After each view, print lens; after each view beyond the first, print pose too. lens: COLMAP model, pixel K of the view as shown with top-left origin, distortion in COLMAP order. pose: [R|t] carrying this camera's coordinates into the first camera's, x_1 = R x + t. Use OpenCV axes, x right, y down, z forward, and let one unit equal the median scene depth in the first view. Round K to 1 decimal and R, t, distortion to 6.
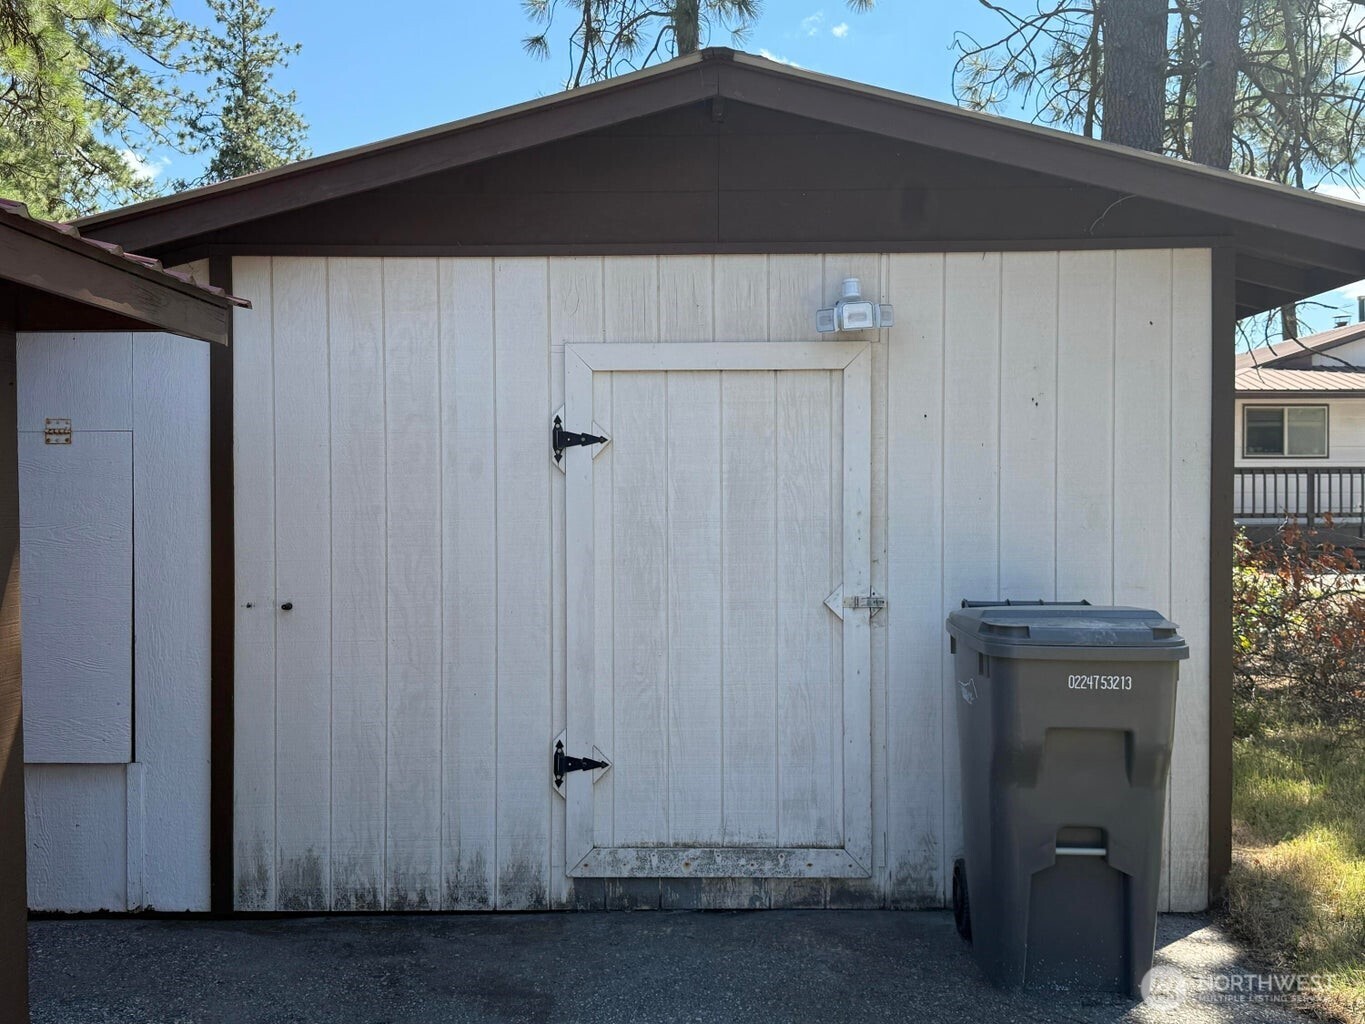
lens RADIAL K [[1273.7, 0, 683.1], [0, 1273.7, 510.7], [0, 0, 1]] dist [0.006080, 0.000000]
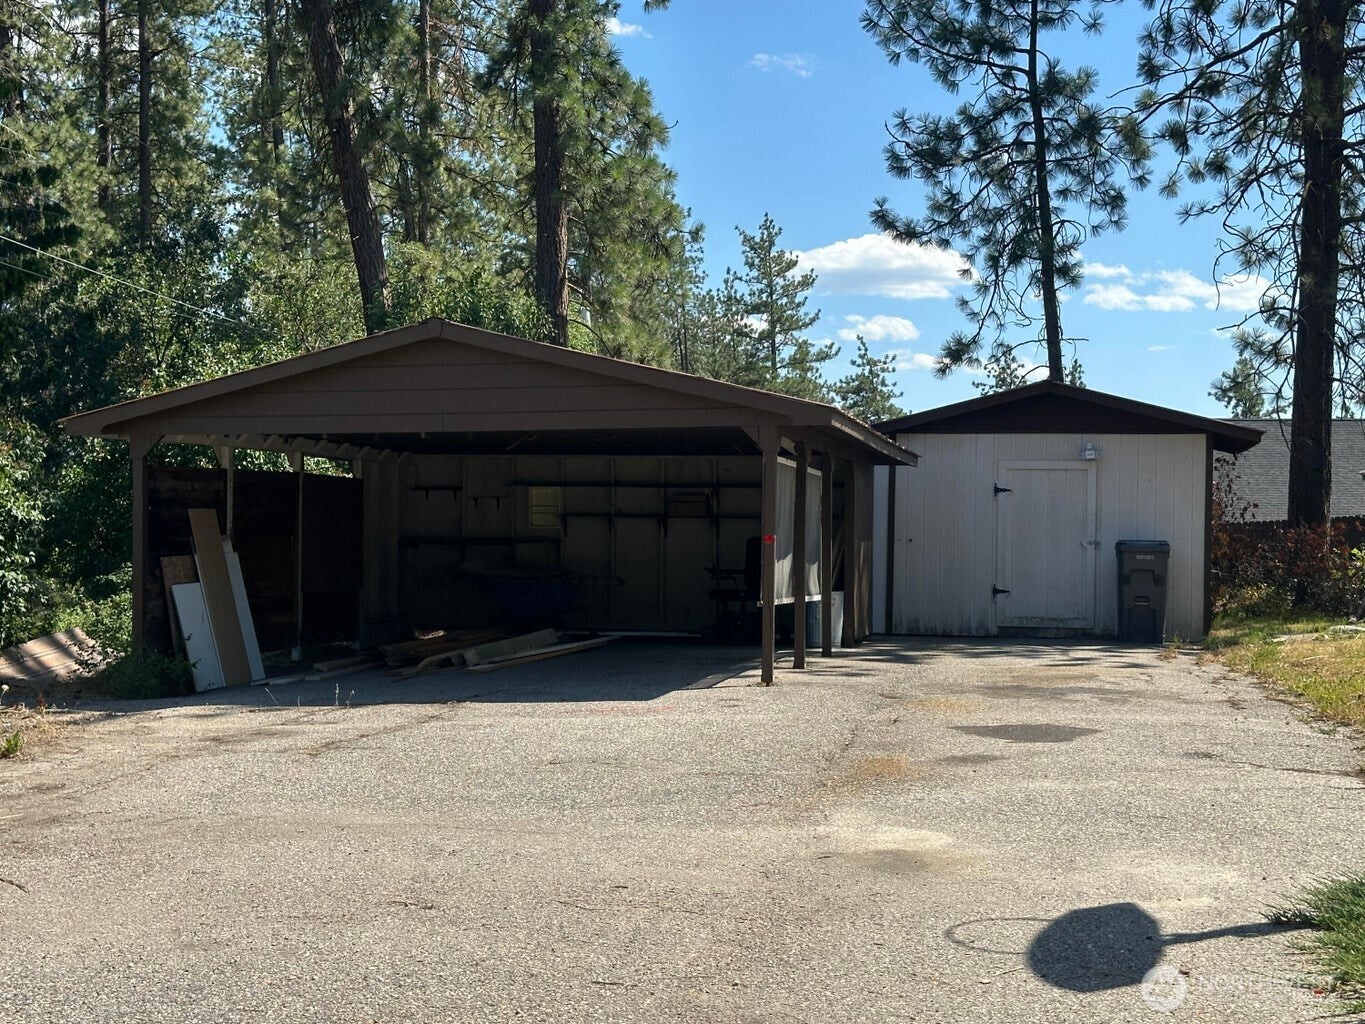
lens RADIAL K [[1950.2, 0, 682.7], [0, 1950.2, 514.9], [0, 0, 1]] dist [0.149819, 0.000000]
pose [[0.981696, 0.016760, -0.189715, 0.064436], [-0.021334, 0.999528, -0.022093, 0.133206], [0.189255, 0.025736, 0.981591, -4.020575]]
